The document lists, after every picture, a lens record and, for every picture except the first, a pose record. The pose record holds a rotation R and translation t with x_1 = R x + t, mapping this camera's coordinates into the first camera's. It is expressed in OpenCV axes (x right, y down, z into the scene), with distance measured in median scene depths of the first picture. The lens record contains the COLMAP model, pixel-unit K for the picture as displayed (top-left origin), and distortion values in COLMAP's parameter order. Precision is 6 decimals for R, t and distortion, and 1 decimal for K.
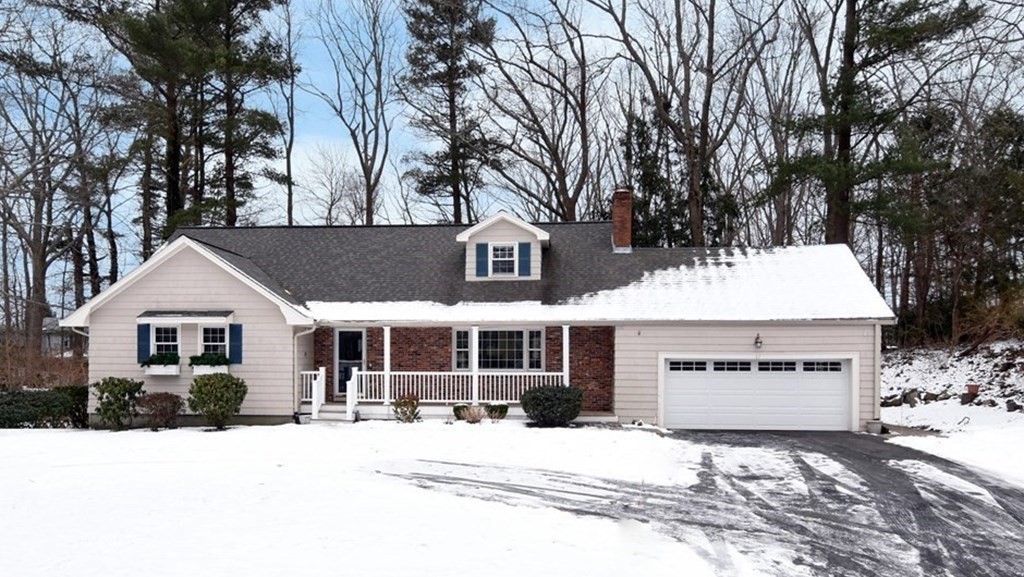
lens RADIAL K [[620.9, 0, 512.0], [0, 620.9, 288.5], [0, 0, 1]] dist [0.001255, -0.000106]
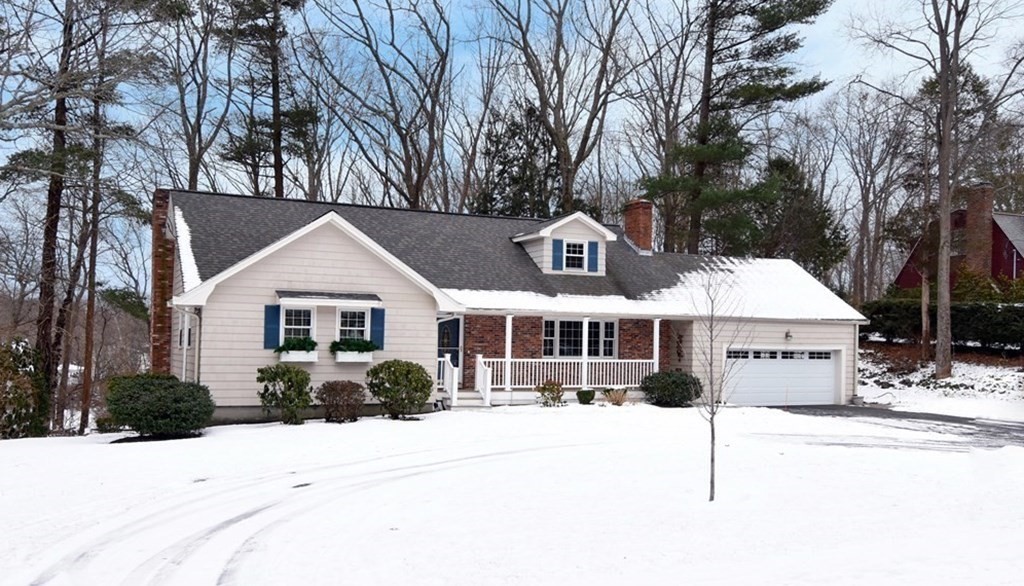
lens RADIAL K [[602.3, 0, 512.0], [0, 602.3, 293.0], [0, 0, 1]] dist [-0.001336, -0.000145]
pose [[0.932280, 0.041847, 0.359308, -0.563532], [-0.051573, 0.998516, 0.017520, 0.006655], [-0.358041, -0.034864, 0.933055, 0.064632]]
